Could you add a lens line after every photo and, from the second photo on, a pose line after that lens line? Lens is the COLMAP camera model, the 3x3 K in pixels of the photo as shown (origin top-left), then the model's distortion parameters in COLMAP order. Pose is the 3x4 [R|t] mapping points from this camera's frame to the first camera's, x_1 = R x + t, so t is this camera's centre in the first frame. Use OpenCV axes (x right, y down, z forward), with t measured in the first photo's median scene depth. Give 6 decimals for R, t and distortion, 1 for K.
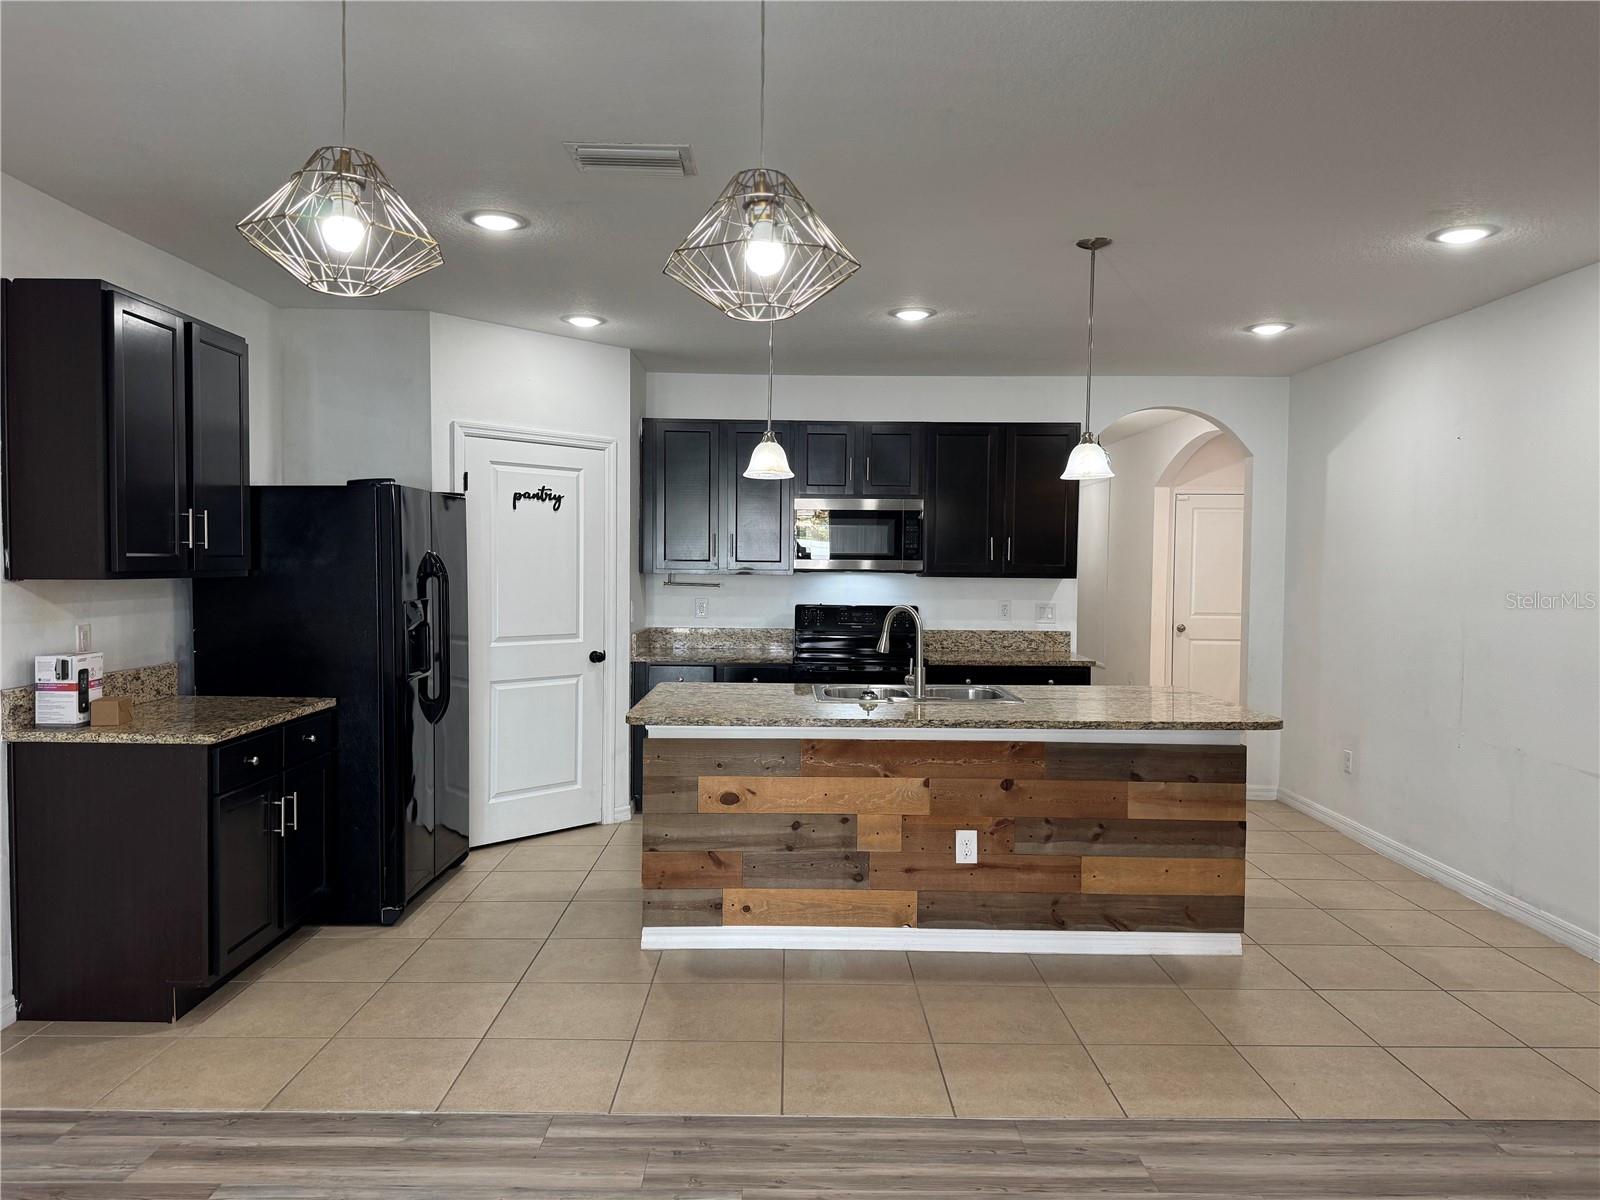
lens RADIAL K [[1117.4, 0, 795.9], [0, 1117.4, 583.0], [0, 0, 1]] dist [0.039744, -0.027260]
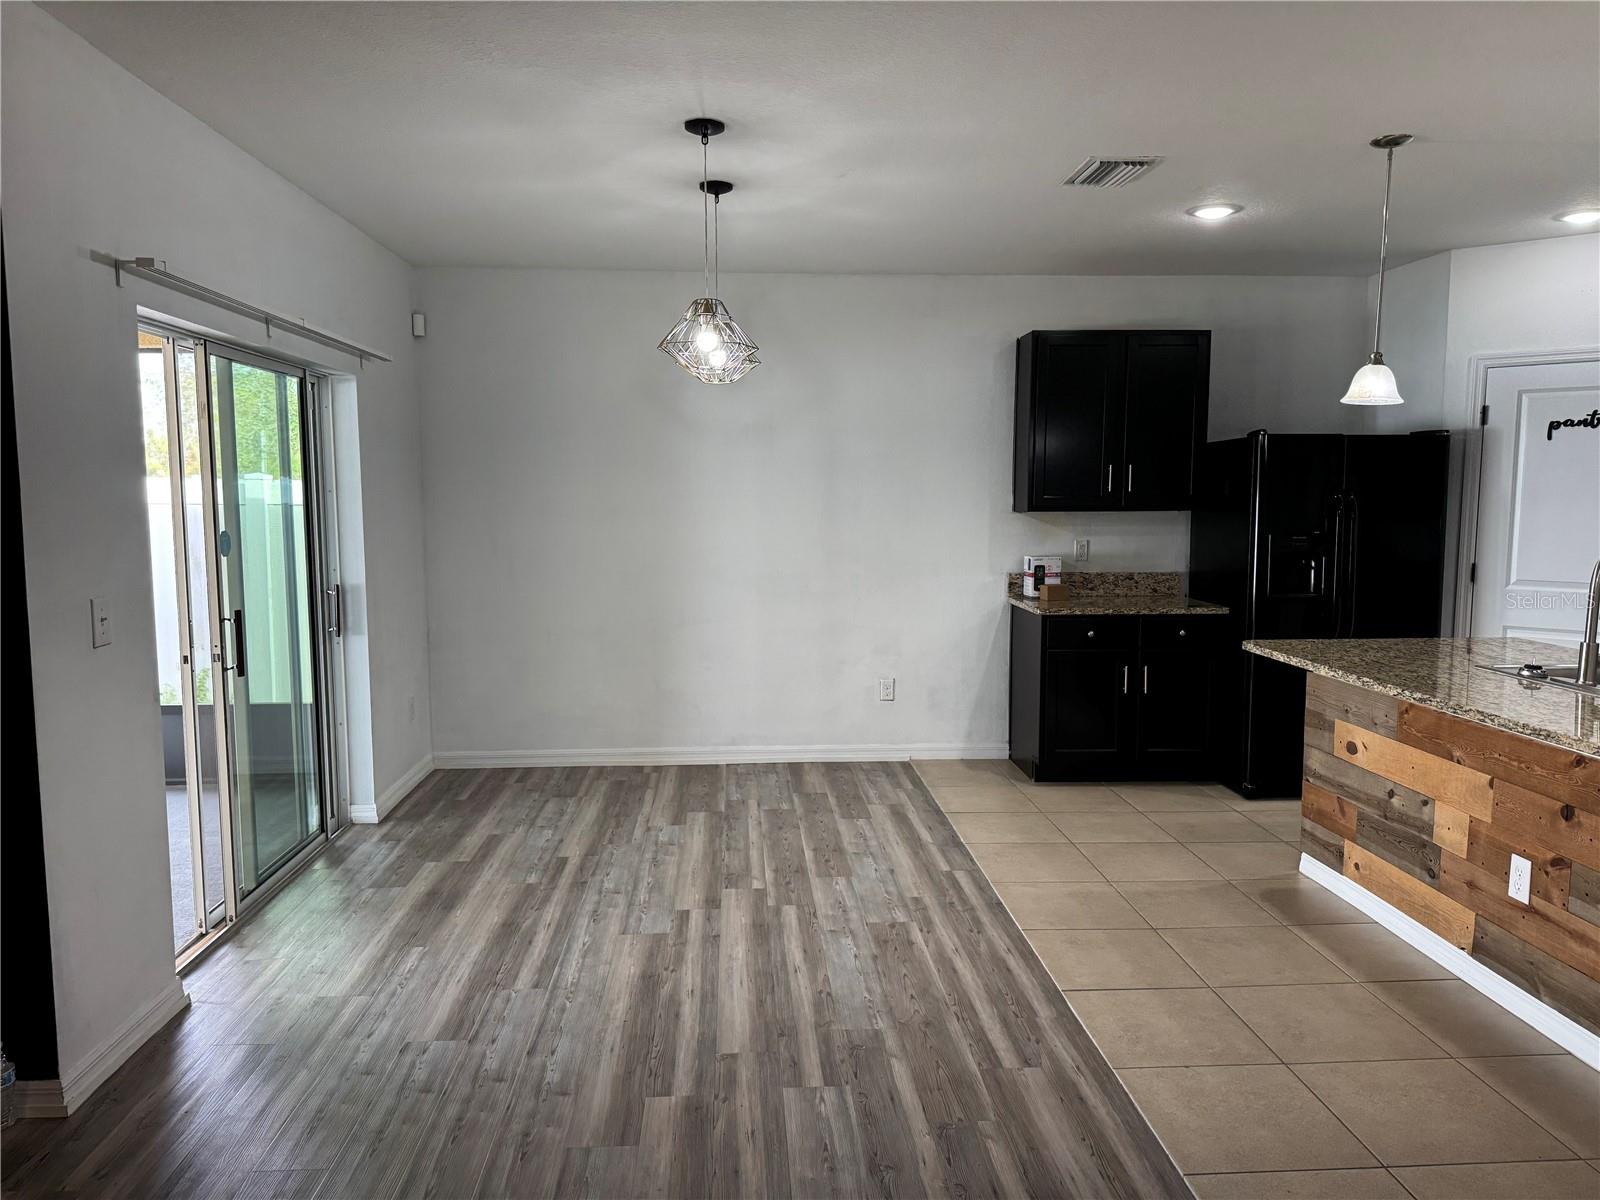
lens RADIAL K [[1117.4, 0, 794.8], [0, 1117.4, 608.1], [0, 0, 1]] dist [0.039744, -0.027260]
pose [[0.045610, 0.091802, -0.994732, 0.864564], [-0.018052, 0.995682, 0.091062, -0.004401], [0.998796, 0.013804, 0.047070, 0.479978]]
